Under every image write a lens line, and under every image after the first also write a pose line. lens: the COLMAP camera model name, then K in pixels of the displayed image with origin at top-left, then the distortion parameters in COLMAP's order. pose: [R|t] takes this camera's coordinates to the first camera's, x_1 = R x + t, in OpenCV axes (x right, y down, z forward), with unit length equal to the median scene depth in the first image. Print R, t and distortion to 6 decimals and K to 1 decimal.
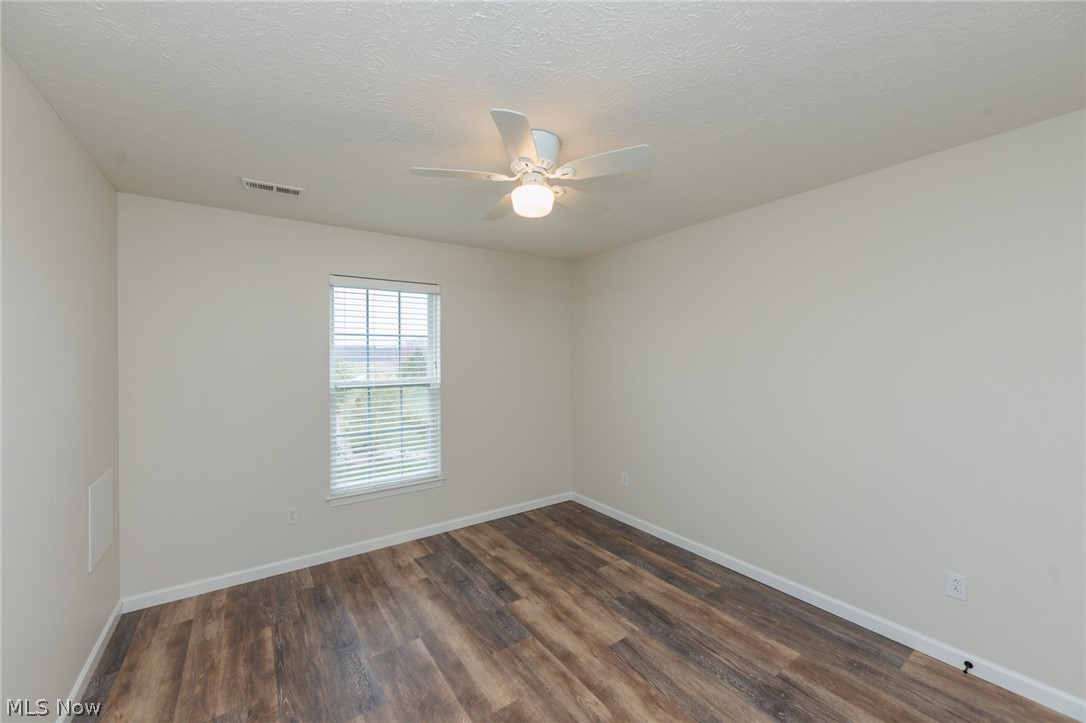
lens RADIAL K [[422.9, 0, 549.2], [0, 422.9, 356.2], [0, 0, 1]] dist [-0.004841, -0.000033]
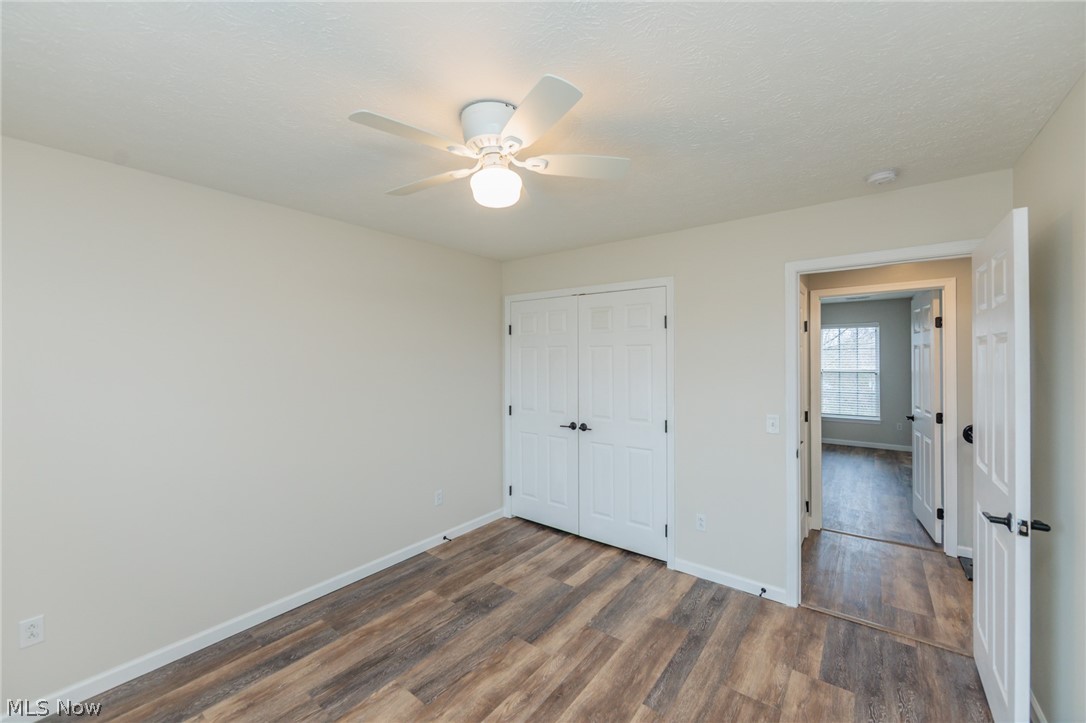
lens RADIAL K [[422.9, 0, 547.9], [0, 422.9, 360.8], [0, 0, 1]] dist [-0.004841, -0.000033]
pose [[-0.302451, 0.005031, 0.953152, -0.709099], [0.009782, 0.999950, -0.002174, 0.000702], [-0.953115, 0.008666, -0.302485, 0.961955]]
